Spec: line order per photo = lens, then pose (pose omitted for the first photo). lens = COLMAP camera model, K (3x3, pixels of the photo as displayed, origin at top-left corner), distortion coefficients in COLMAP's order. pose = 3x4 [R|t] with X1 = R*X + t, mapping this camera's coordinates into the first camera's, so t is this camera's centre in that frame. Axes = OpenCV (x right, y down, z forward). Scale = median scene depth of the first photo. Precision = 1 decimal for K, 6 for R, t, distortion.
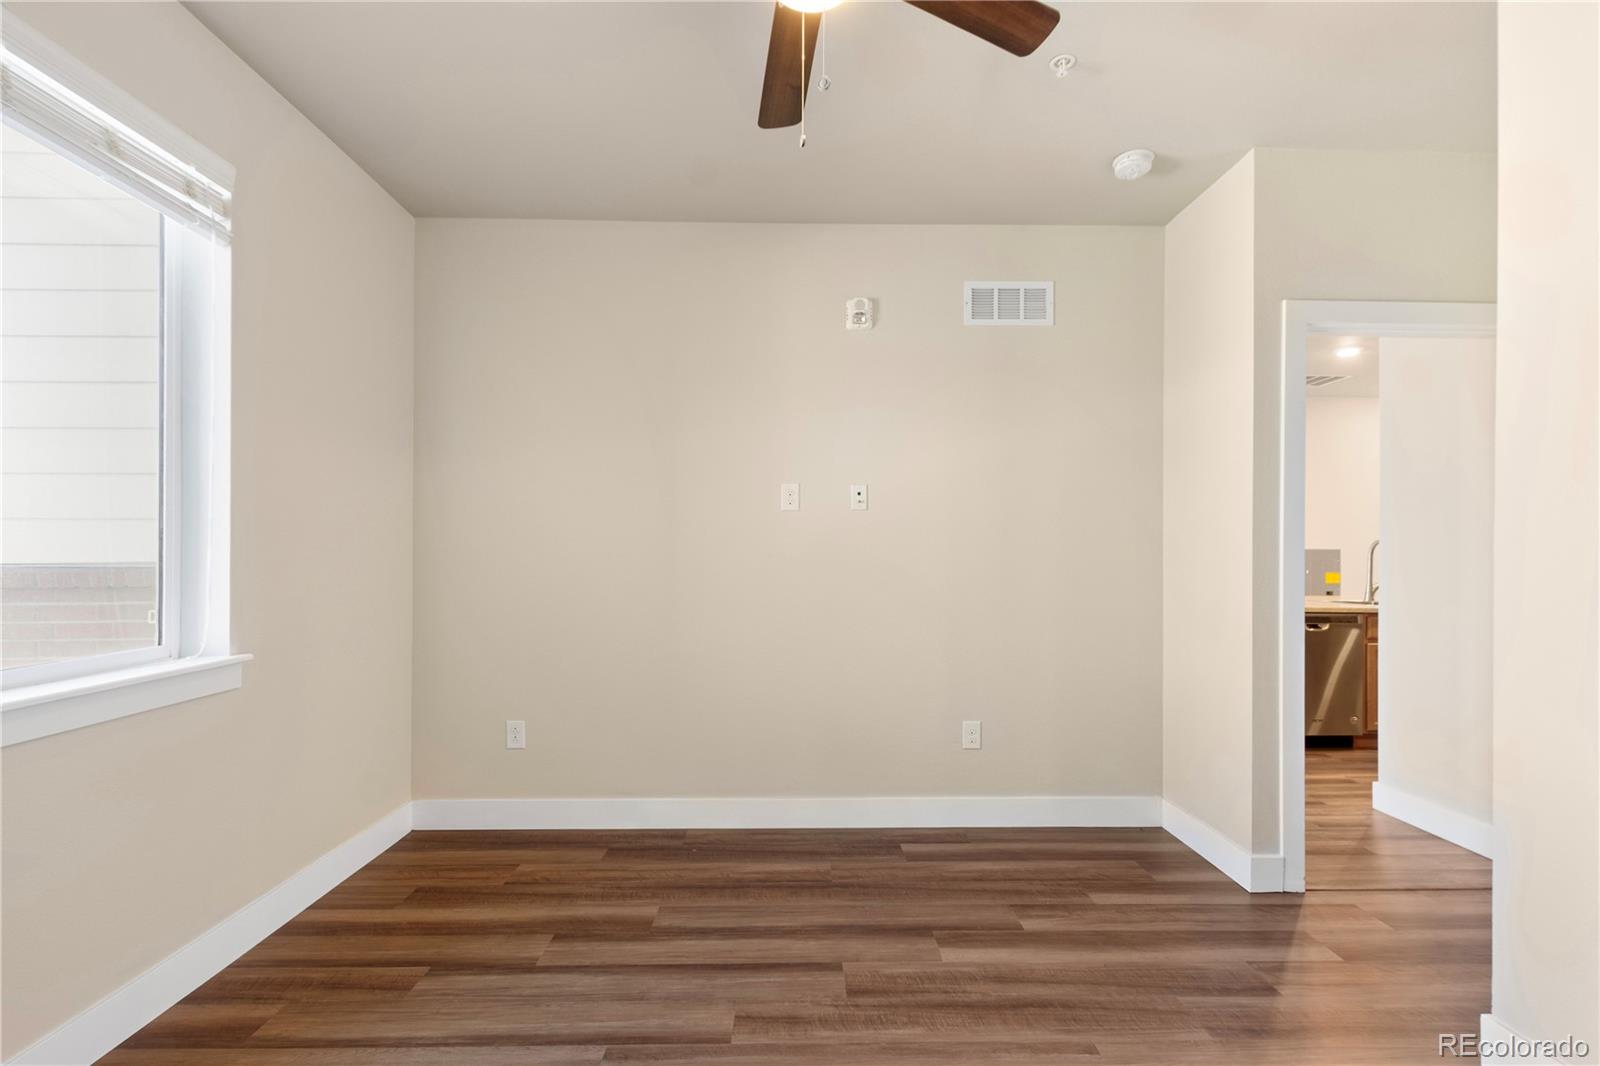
lens RADIAL K [[738.3, 0, 800.2], [0, 738.3, 554.3], [0, 0, 1]] dist [0.006298, -0.002254]
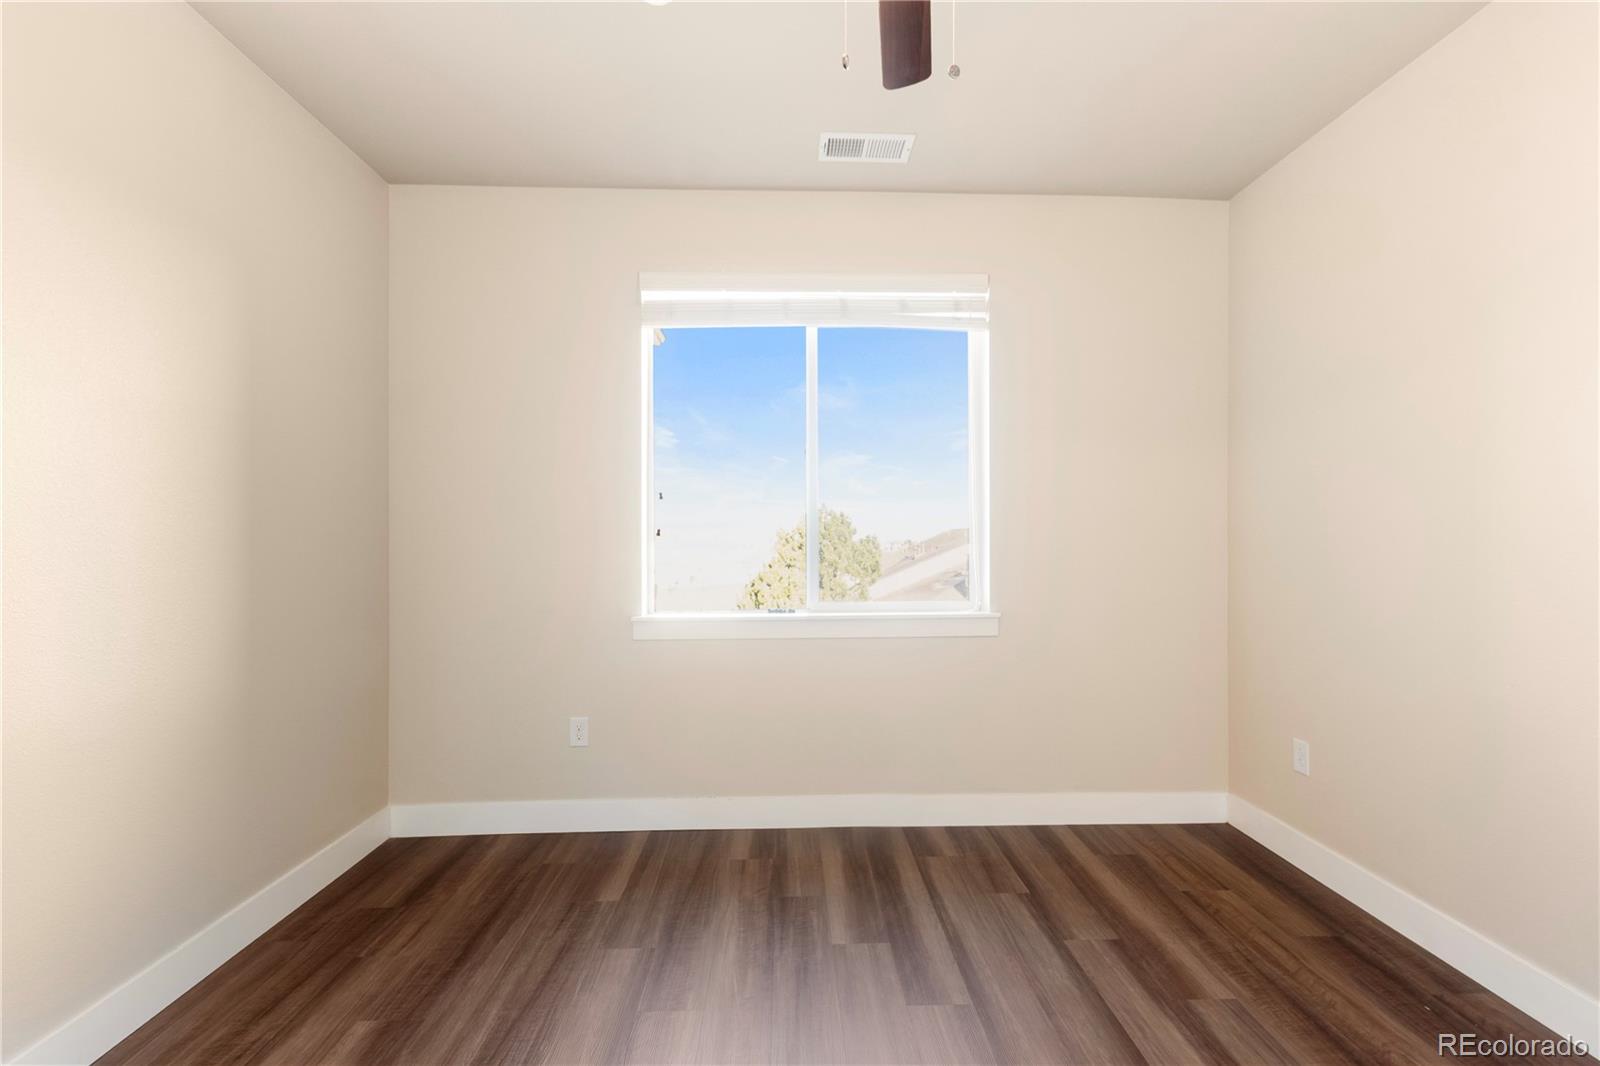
lens RADIAL K [[738.3, 0, 802.7], [0, 738.3, 533.4], [0, 0, 1]] dist [0.006298, -0.002254]
pose [[-0.001972, -0.018982, -0.999818, 0.616282], [-0.000900, 0.999819, -0.018981, 0.011107], [0.999998, 0.000862, -0.001989, 0.583294]]
